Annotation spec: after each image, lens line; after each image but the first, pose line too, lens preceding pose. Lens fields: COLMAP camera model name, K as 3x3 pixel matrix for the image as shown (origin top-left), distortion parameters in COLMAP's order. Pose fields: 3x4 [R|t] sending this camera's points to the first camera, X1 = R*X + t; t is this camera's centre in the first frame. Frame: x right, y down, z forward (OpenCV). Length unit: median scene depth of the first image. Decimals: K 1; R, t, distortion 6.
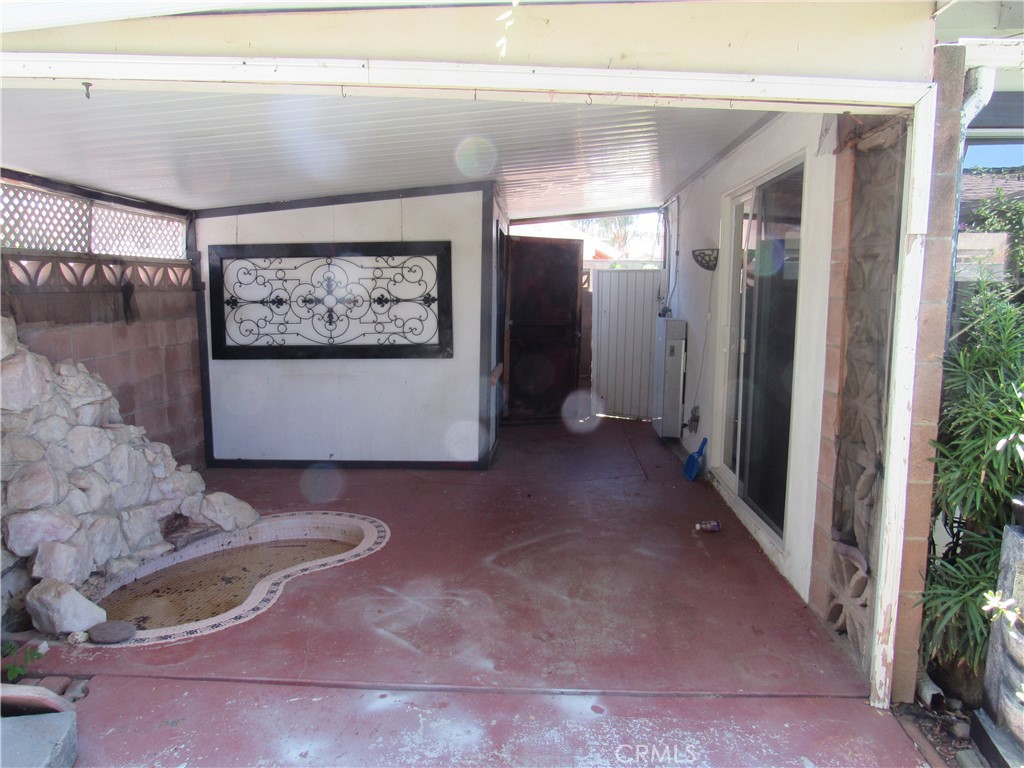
lens RADIAL K [[738.6, 0, 510.7], [0, 738.6, 385.6], [0, 0, 1]] dist [-0.024369, 0.012820]
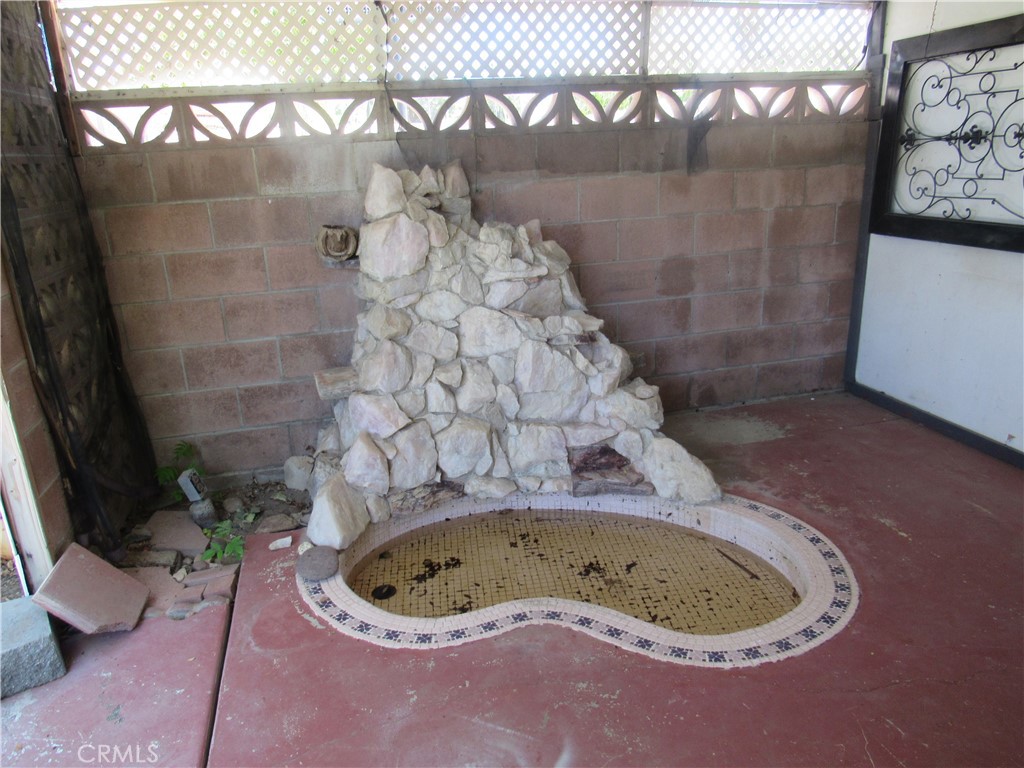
lens RADIAL K [[738.6, 0, 511.2], [0, 738.6, 382.9], [0, 0, 1]] dist [-0.024369, 0.012820]
pose [[0.299434, 0.284909, -0.910586, 0.153405], [-0.085506, 0.958548, 0.271798, -0.072536], [0.950278, -0.003525, 0.311383, 0.637869]]
